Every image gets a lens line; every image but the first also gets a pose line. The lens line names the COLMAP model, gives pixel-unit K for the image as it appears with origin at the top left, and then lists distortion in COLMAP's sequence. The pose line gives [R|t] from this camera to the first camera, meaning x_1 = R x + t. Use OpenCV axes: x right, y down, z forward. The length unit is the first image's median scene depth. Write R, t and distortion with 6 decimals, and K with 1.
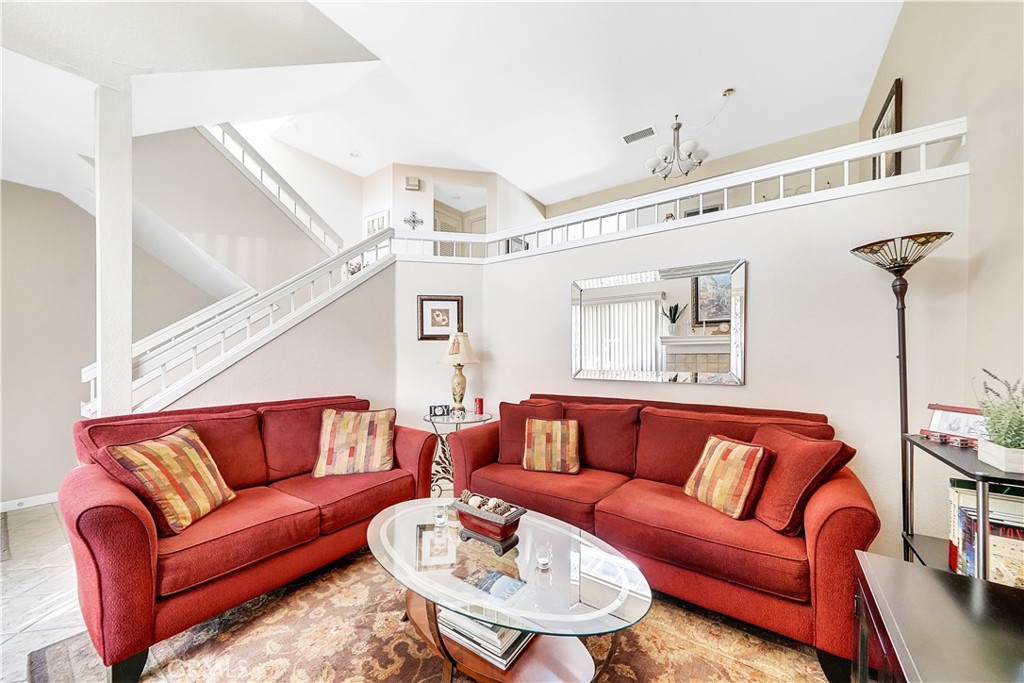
lens RADIAL K [[358.8, 0, 523.2], [0, 358.8, 354.9], [0, 0, 1]] dist [0.016166, 0.000097]
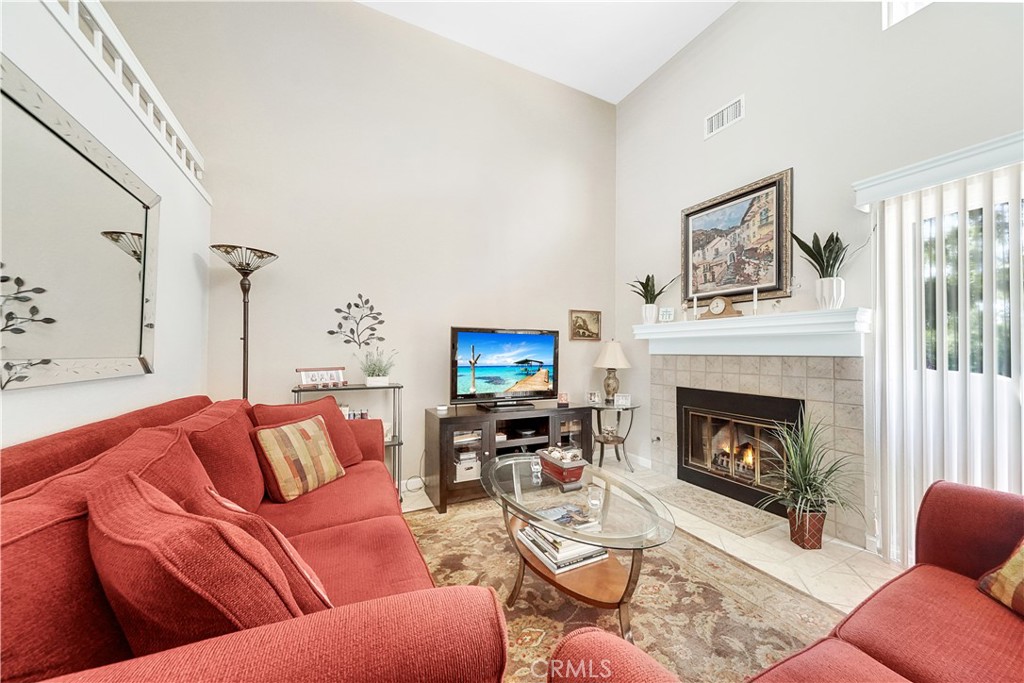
lens RADIAL K [[358.8, 0, 523.2], [0, 358.8, 354.9], [0, 0, 1]] dist [0.016166, 0.000097]
pose [[-0.883054, -0.008442, 0.469196, -0.251133], [-0.003062, 0.999921, 0.012228, 0.023391], [-0.469262, 0.009361, -0.883009, 0.891934]]
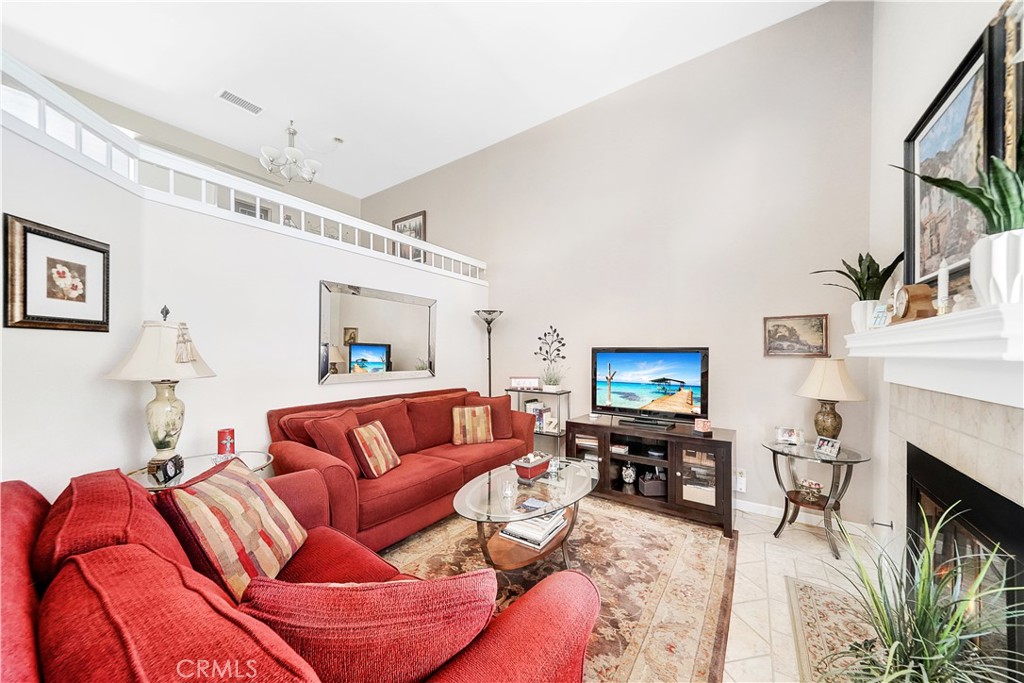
lens RADIAL K [[358.8, 0, 523.2], [0, 358.8, 354.9], [0, 0, 1]] dist [0.016166, 0.000097]
pose [[-0.032375, -0.000464, 0.999476, -0.710817], [-0.000485, 1.000000, 0.000448, -0.011920], [-0.999476, -0.000470, -0.032375, 0.450493]]
